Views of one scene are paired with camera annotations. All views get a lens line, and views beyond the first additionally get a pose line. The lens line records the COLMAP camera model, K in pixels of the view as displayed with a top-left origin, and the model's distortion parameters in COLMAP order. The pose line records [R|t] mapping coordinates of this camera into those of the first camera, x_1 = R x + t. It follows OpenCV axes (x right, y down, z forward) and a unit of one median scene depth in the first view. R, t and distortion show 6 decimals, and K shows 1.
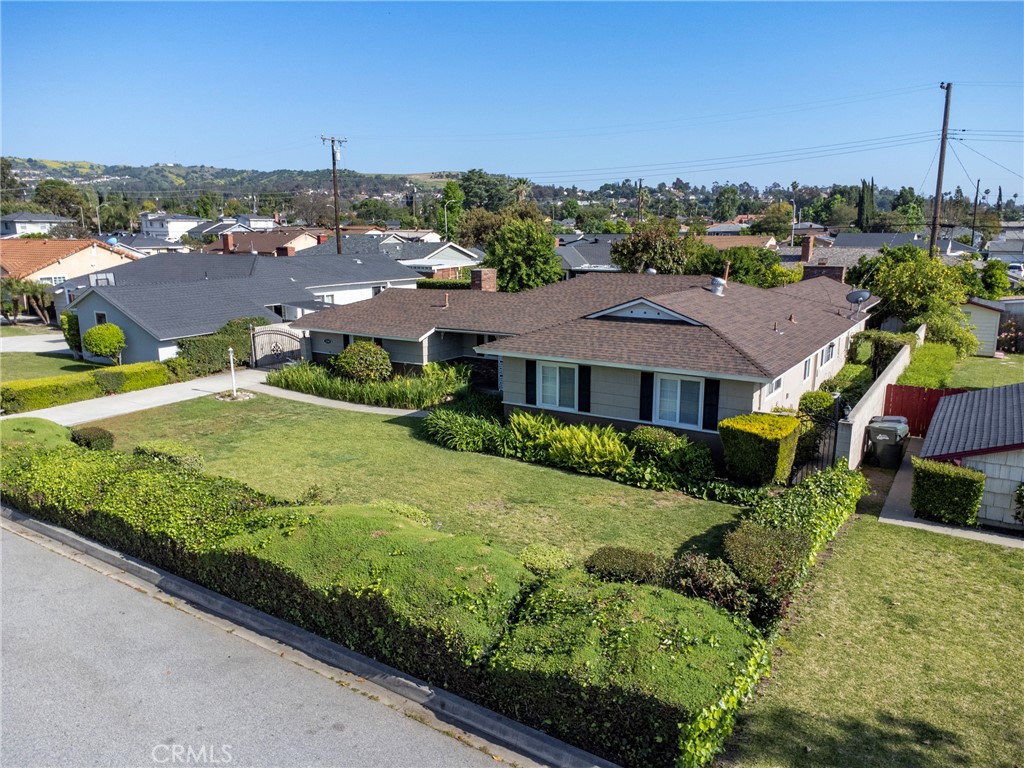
lens RADIAL K [[734.3, 0, 509.6], [0, 734.3, 387.6], [0, 0, 1]] dist [0.013014, -0.003012]
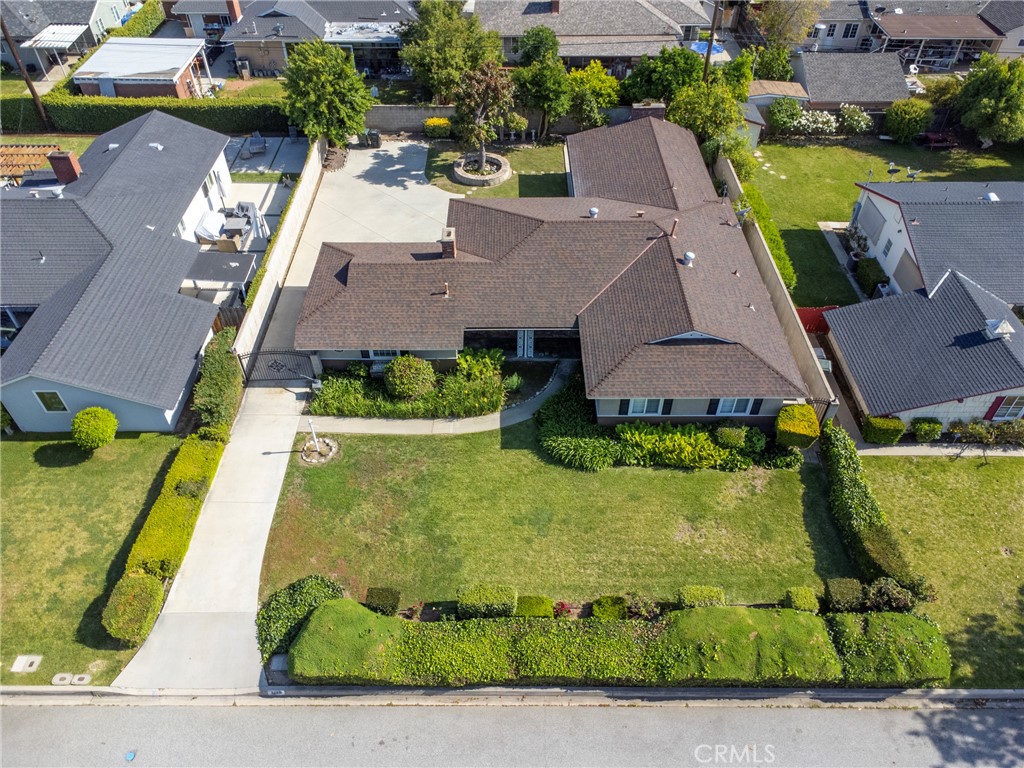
lens RADIAL K [[734.3, 0, 509.6], [0, 734.3, 387.6], [0, 0, 1]] dist [0.013014, -0.003012]
pose [[0.838627, -0.378773, 0.391453, -0.701718], [0.114230, 0.824964, 0.553522, -0.846508], [-0.532594, -0.419483, 0.735104, 0.116623]]
